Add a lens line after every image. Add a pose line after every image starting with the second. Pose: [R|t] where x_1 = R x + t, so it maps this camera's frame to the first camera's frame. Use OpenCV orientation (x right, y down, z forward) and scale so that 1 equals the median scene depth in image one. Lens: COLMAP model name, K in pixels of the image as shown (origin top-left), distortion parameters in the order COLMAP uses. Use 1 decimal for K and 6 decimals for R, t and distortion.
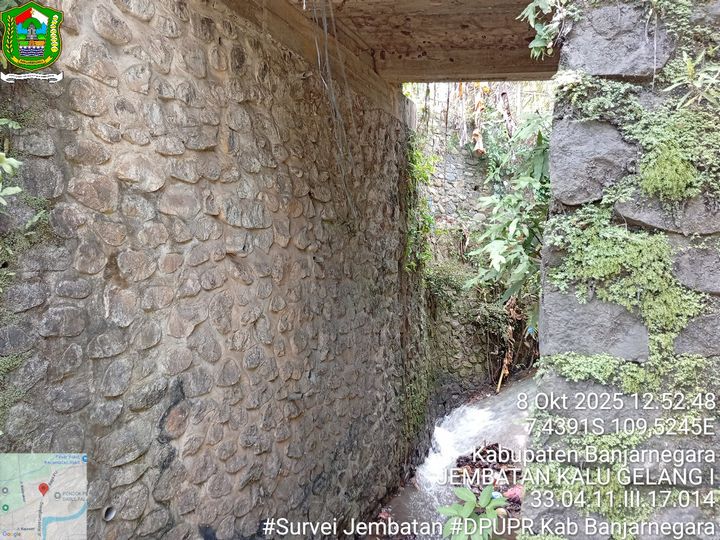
lens RADIAL K [[550.5, 0, 357.2], [0, 550.5, 270.4], [0, 0, 1]] dist [0.110137, -0.225633]
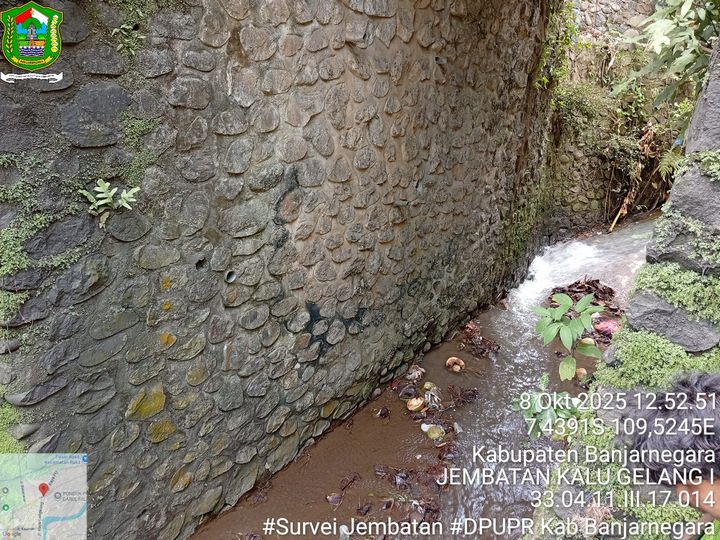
lens RADIAL K [[550.5, 0, 357.2], [0, 550.5, 270.4], [0, 0, 1]] dist [0.110137, -0.225633]
pose [[0.976588, 0.136676, -0.166120, -0.005510], [-0.078814, 0.945855, 0.314874, 0.033259], [0.200161, -0.294410, 0.934483, 0.000666]]
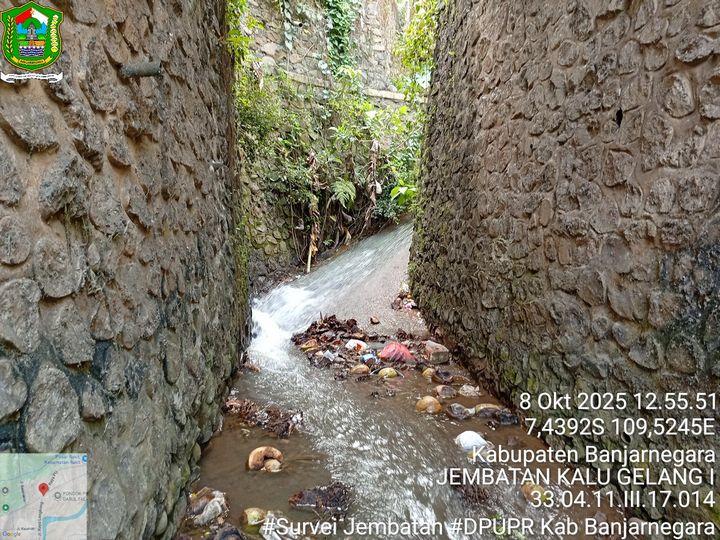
lens RADIAL K [[550.5, 0, 357.2], [0, 550.5, 270.4], [0, 0, 1]] dist [0.110137, -0.225633]
pose [[0.861930, -0.051275, 0.504429, -0.197570], [0.027530, 0.998139, 0.054418, 0.373261], [-0.506280, -0.033017, 0.861737, 0.575012]]
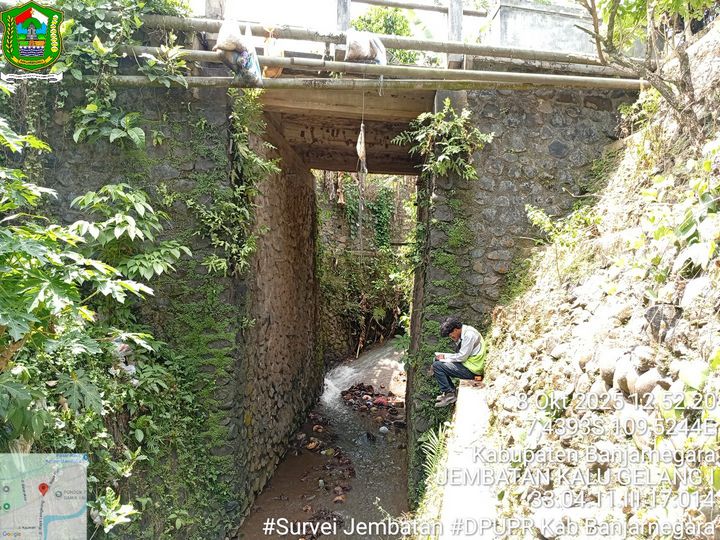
lens RADIAL K [[555.0, 0, 359.8], [0, 555.0, 266.0], [0, 0, 1]] dist [0.071325, -0.164726]
pose [[0.939504, 0.008388, 0.342436, -0.593418], [0.009985, 0.998605, -0.051855, 0.088548], [-0.342393, 0.052137, 0.938109, -1.032718]]
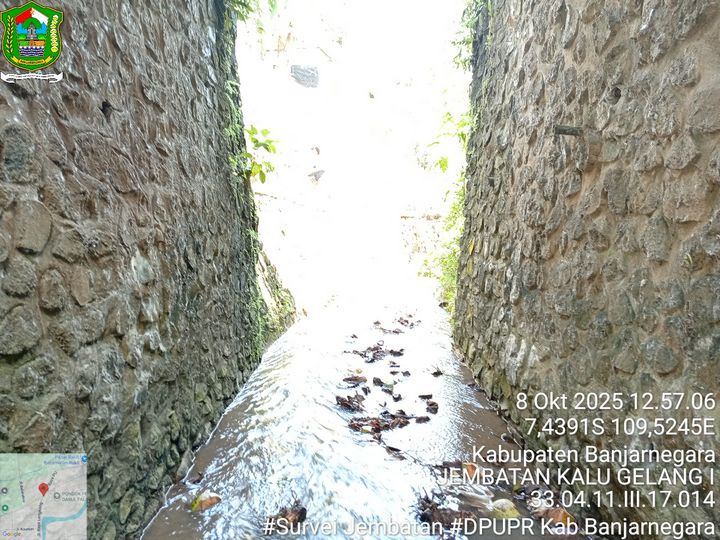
lens RADIAL K [[550.5, 0, 357.2], [0, 550.5, 270.4], [0, 0, 1]] dist [0.110137, -0.225633]
pose [[-0.914559, 0.036783, -0.402777, 0.356965], [-0.027890, 0.987750, 0.153535, 0.308846], [0.403490, 0.151650, -0.902329, 1.533872]]
